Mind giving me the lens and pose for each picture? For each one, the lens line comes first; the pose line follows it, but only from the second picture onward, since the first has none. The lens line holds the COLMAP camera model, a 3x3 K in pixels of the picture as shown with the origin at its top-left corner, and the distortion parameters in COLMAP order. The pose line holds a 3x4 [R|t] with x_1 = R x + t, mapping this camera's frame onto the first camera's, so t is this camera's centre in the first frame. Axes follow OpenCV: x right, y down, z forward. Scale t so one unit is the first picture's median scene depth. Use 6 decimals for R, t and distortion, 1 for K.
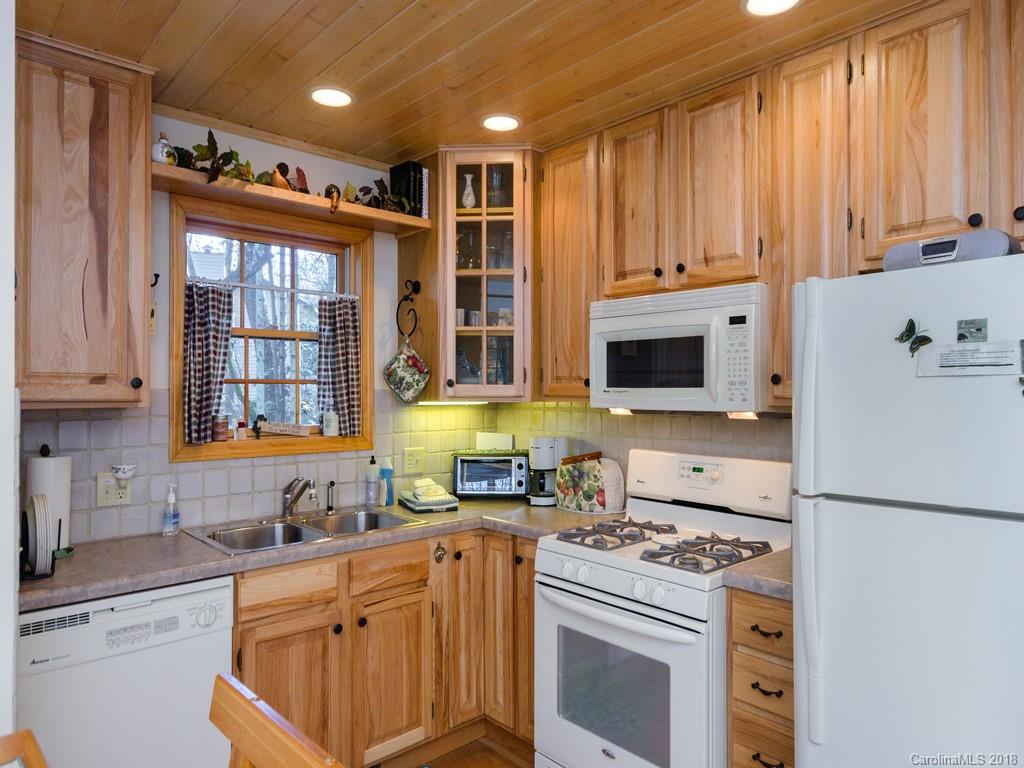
lens RADIAL K [[652.8, 0, 519.0], [0, 652.8, 383.3], [0, 0, 1]] dist [-0.000423, 0.005913]
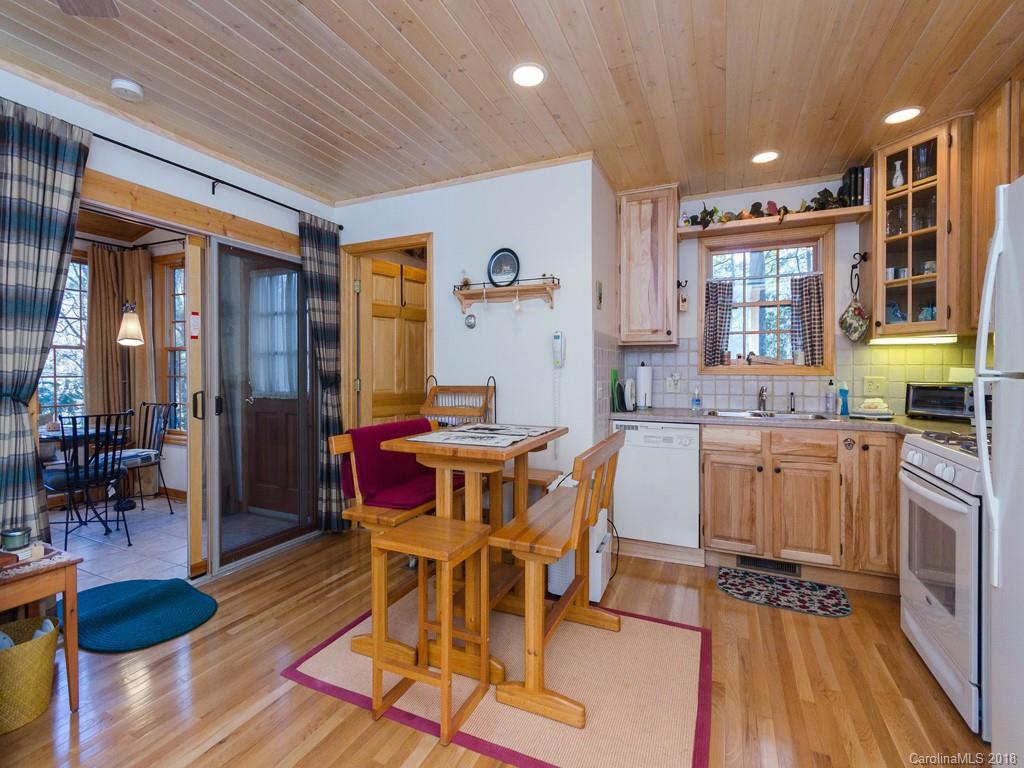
lens RADIAL K [[457.8, 0, 515.0], [0, 457.8, 374.2], [0, 0, 1]] dist [0.002223, -0.000321]
pose [[0.398680, 0.014835, -0.916970, 0.482437], [0.007429, 0.999784, 0.019405, 0.082406], [0.917060, -0.014548, 0.398483, -0.062552]]
